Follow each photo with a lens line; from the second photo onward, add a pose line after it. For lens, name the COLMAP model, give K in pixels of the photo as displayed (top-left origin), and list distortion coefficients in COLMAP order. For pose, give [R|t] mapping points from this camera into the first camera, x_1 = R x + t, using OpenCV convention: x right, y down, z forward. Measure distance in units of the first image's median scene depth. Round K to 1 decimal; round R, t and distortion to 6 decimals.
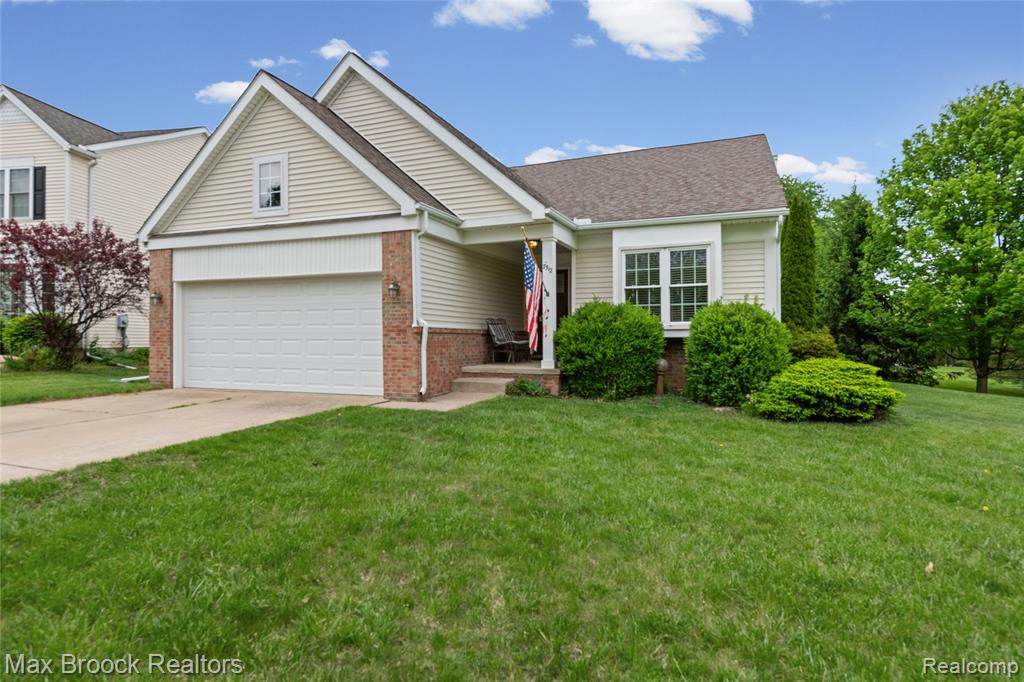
lens RADIAL K [[584.2, 0, 506.0], [0, 584.2, 341.5], [0, 0, 1]] dist [0.020745, 0.000139]
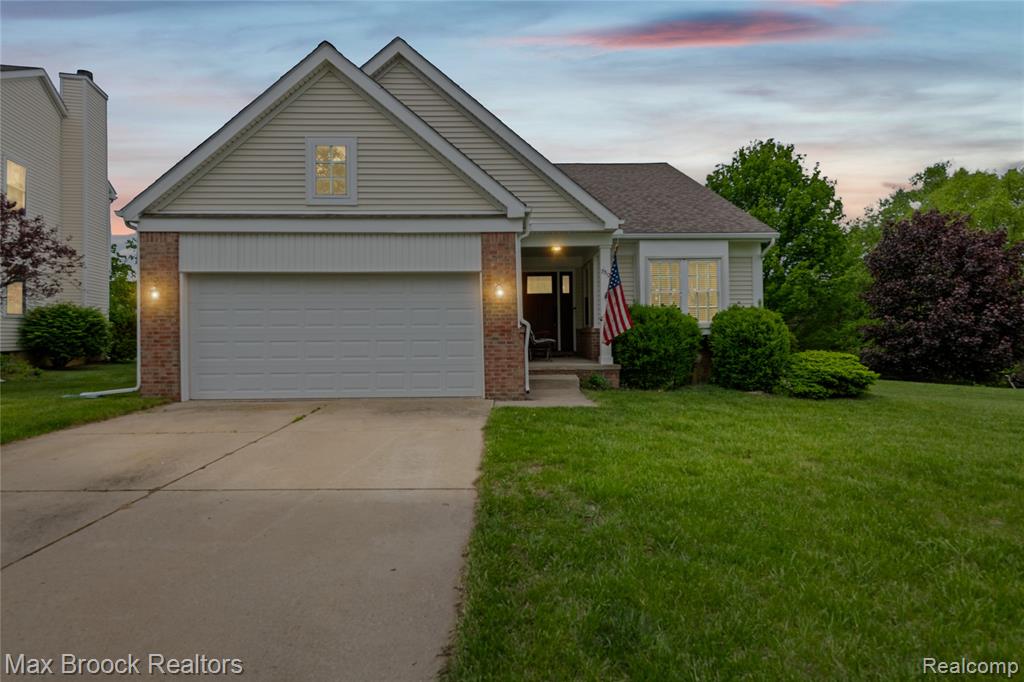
lens RADIAL K [[584.2, 0, 511.6], [0, 584.2, 337.7], [0, 0, 1]] dist [0.020745, 0.000139]
pose [[0.915691, -0.010421, 0.401748, -0.561029], [0.009668, 0.999946, 0.003902, -0.010470], [-0.401767, 0.000311, 0.915742, 0.067760]]
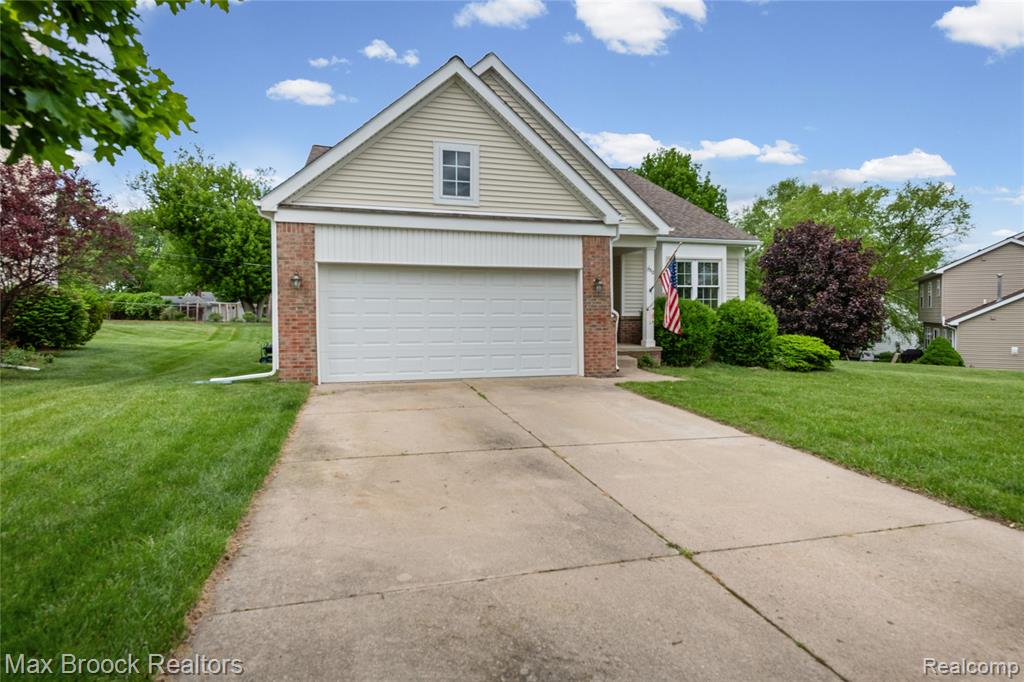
lens RADIAL K [[584.2, 0, 515.2], [0, 584.2, 338.1], [0, 0, 1]] dist [0.020745, 0.000139]
pose [[0.781461, -0.026228, 0.623403, -1.043276], [0.003974, 0.999305, 0.037062, -0.024828], [-0.623942, -0.026485, 0.781022, 0.164639]]
